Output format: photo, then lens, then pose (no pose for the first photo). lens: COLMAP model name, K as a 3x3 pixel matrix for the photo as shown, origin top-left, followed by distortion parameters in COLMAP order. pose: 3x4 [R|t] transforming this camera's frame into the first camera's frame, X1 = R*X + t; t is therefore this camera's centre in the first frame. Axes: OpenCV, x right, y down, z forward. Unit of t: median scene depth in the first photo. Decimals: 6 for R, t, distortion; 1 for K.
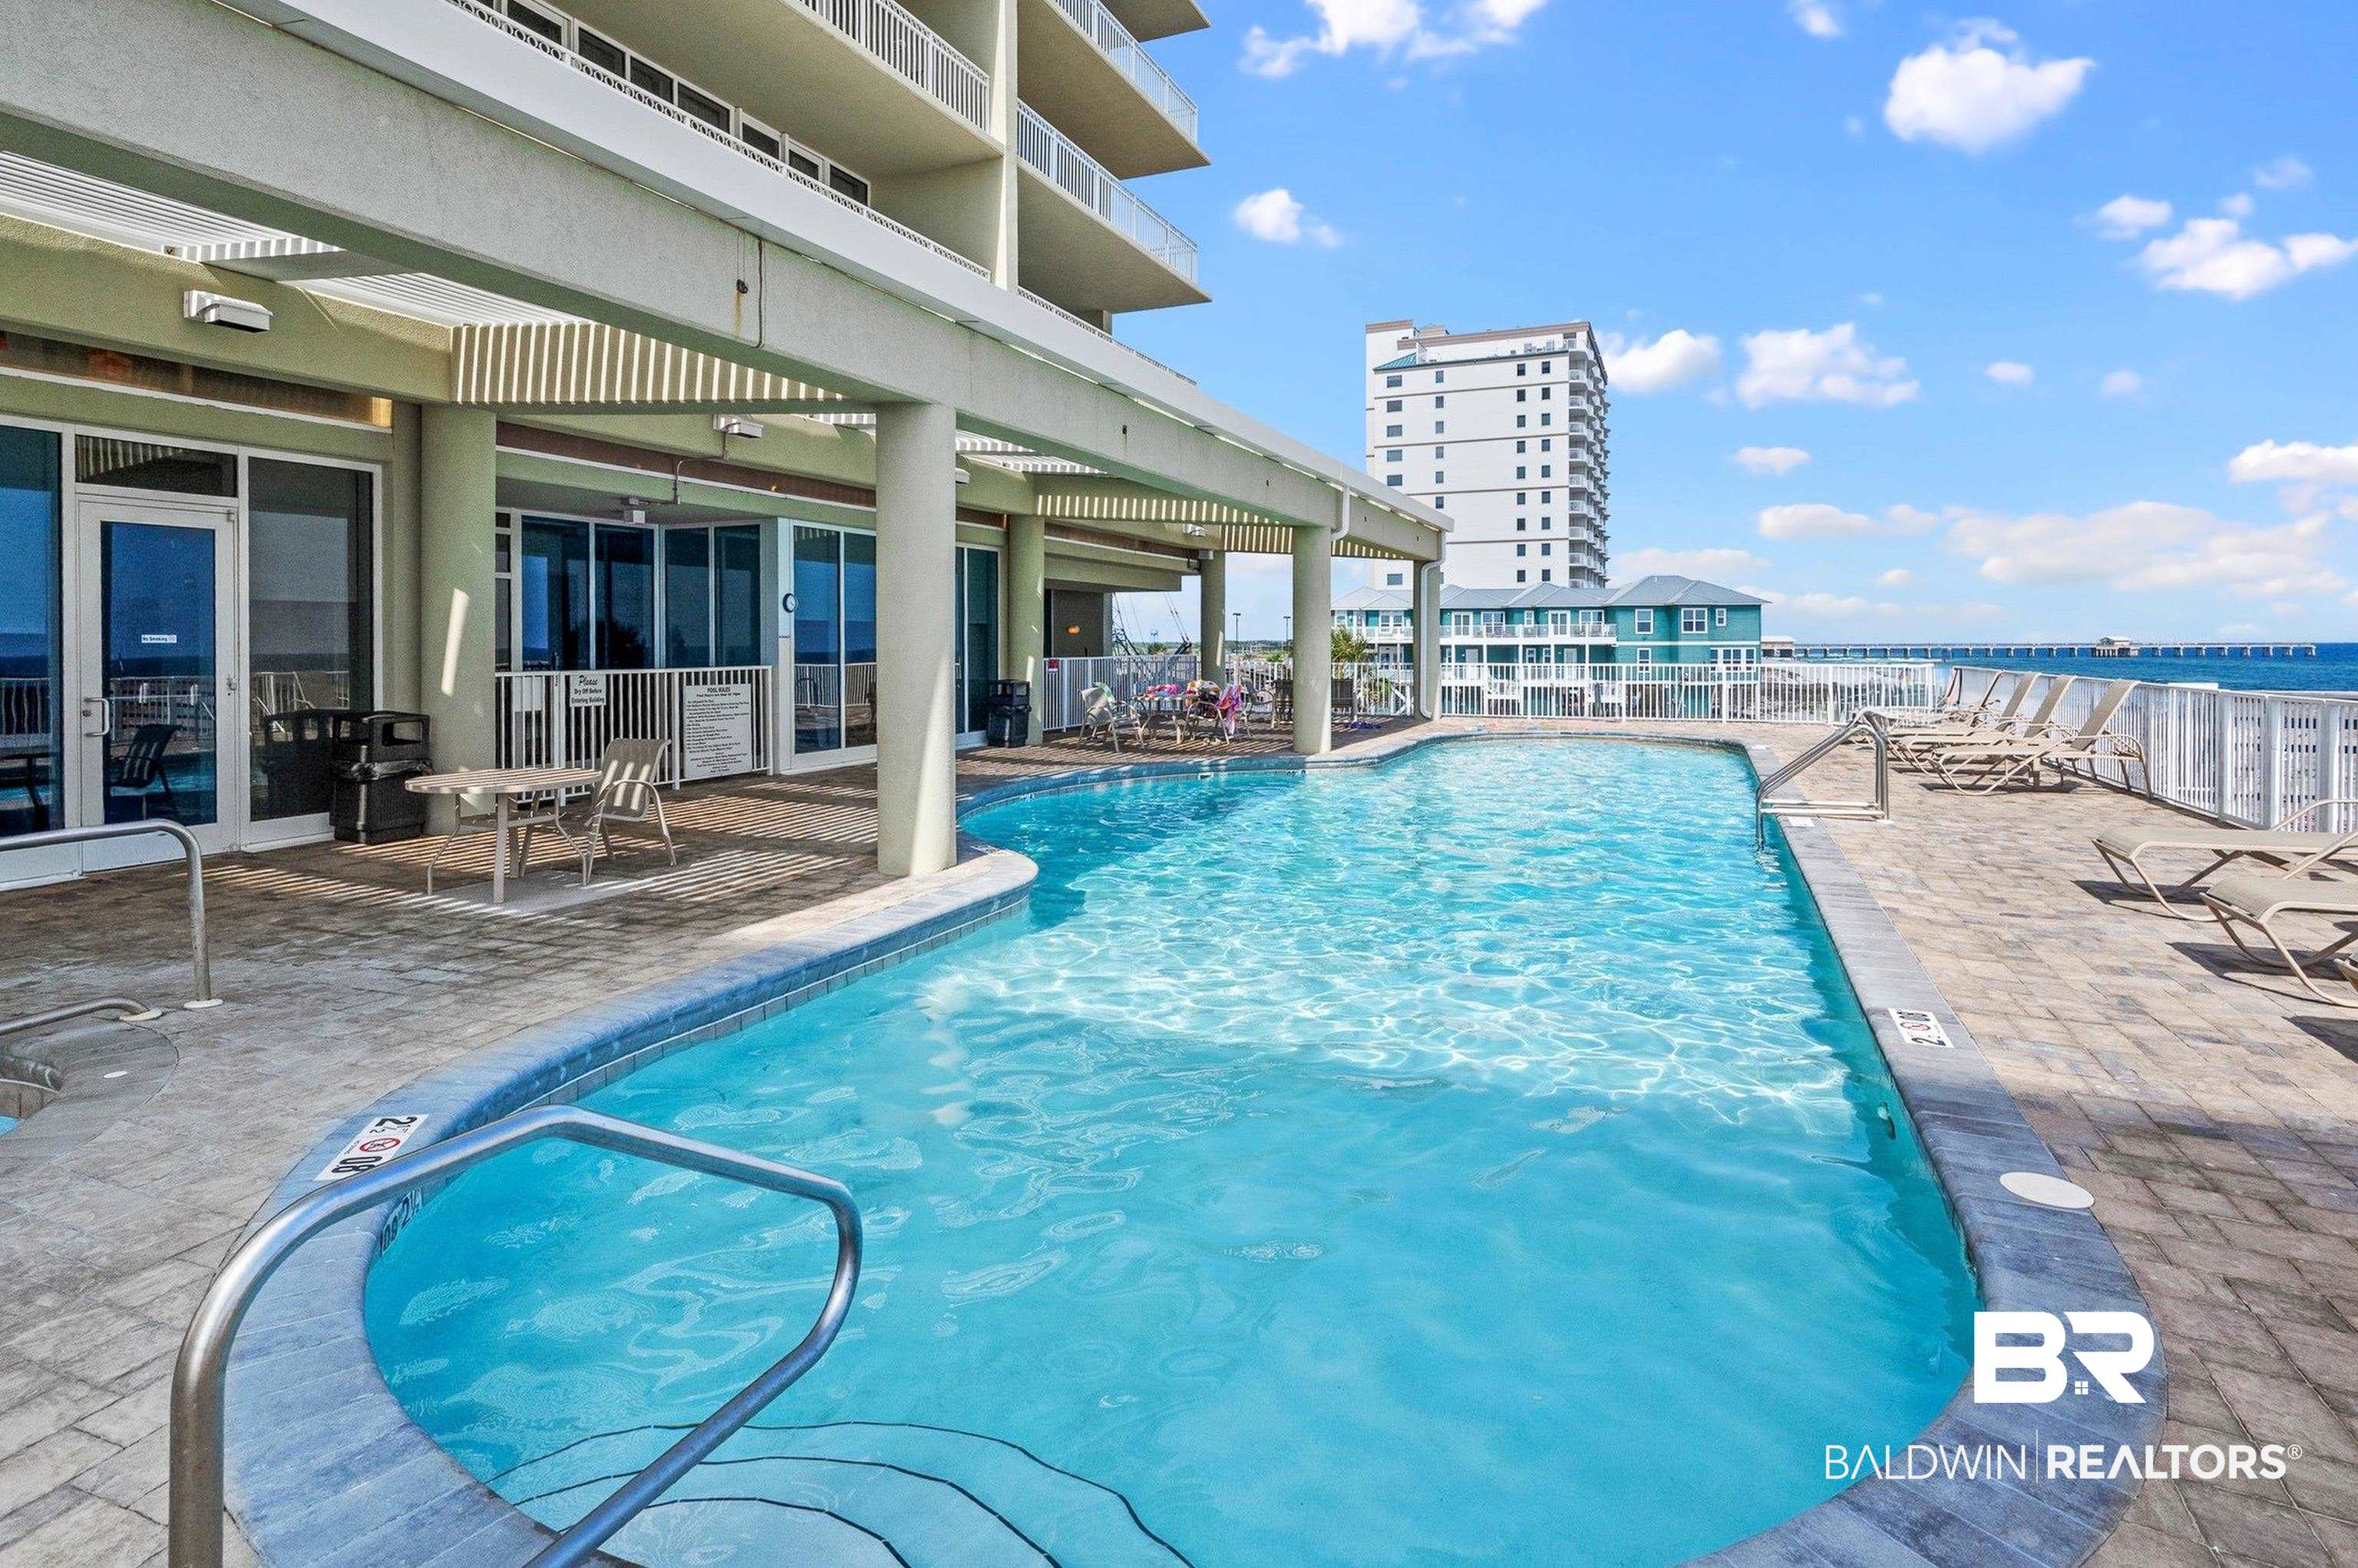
lens RADIAL K [[1178.7, 0, 1177.8], [0, 1178.7, 649.1], [0, 0, 1]] dist [-0.000183, -0.000045]
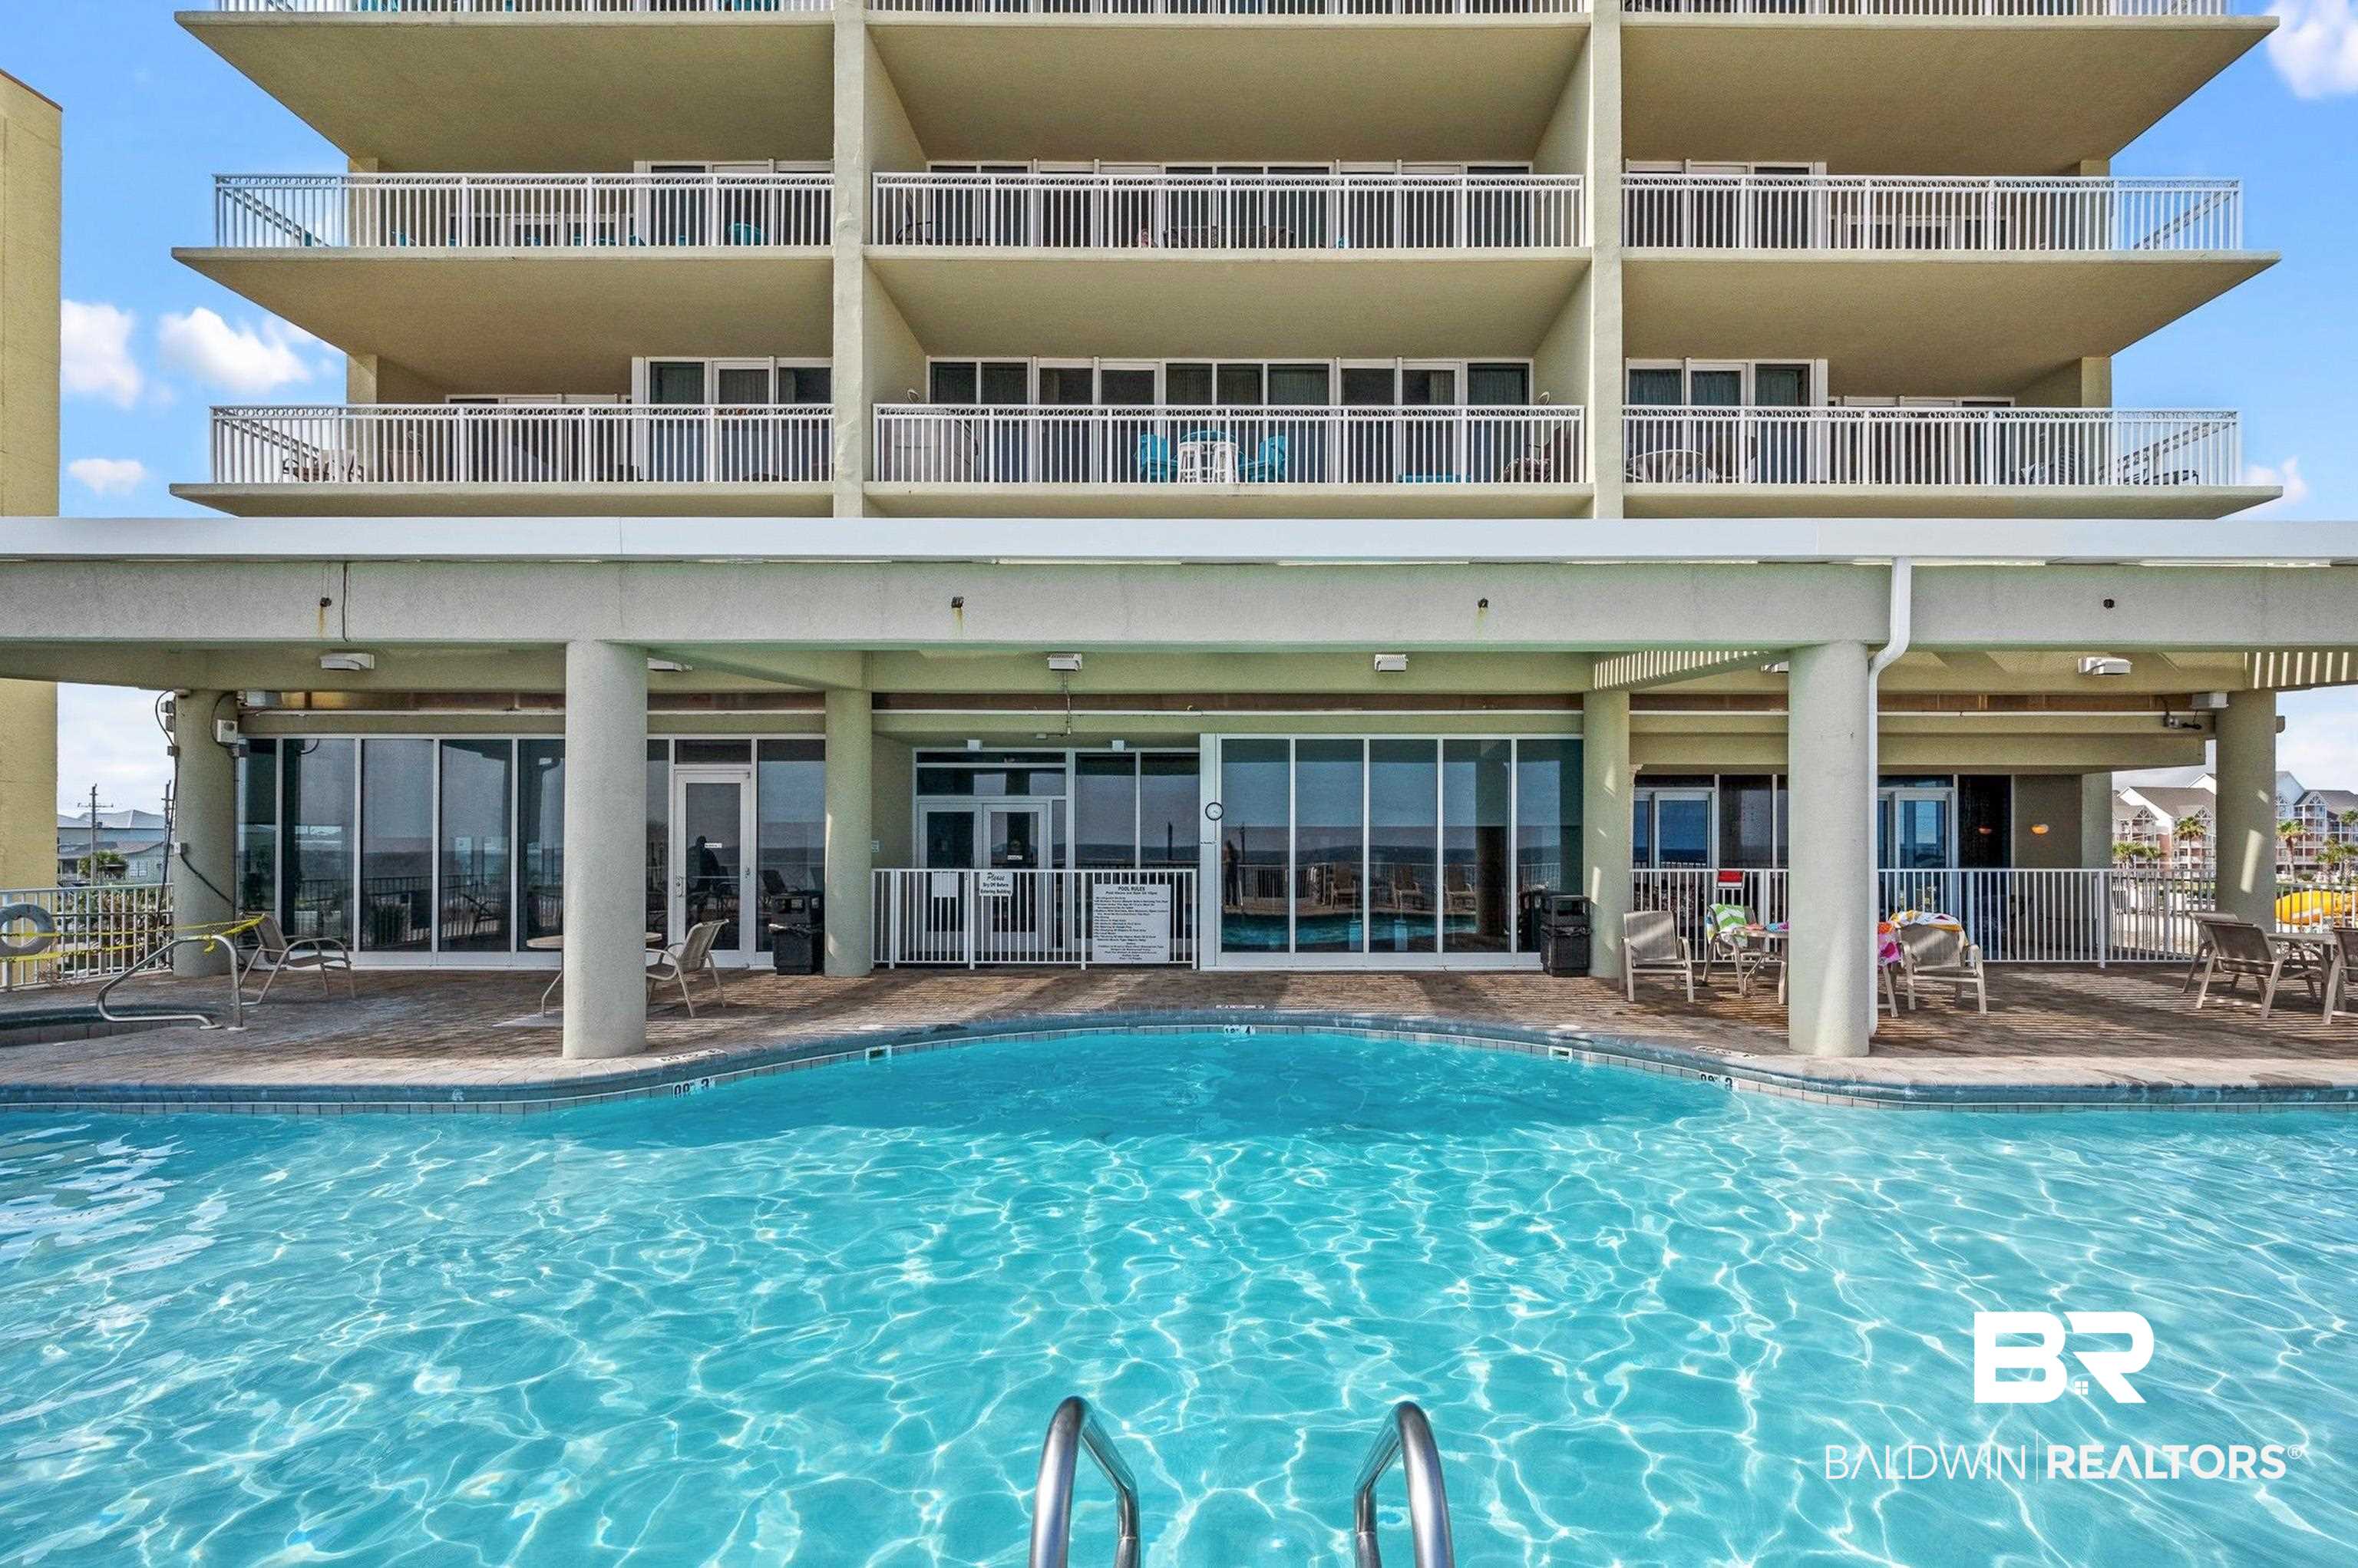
lens RADIAL K [[968.7, 0, 1181.9], [0, 968.7, 834.4], [0, 0, 1]] dist [-0.000503, 0.000023]
pose [[0.412961, -0.005008, -0.910735, 0.494382], [-0.006330, 0.999945, -0.008369, -0.011039], [0.910727, 0.009221, 0.412907, 0.647514]]
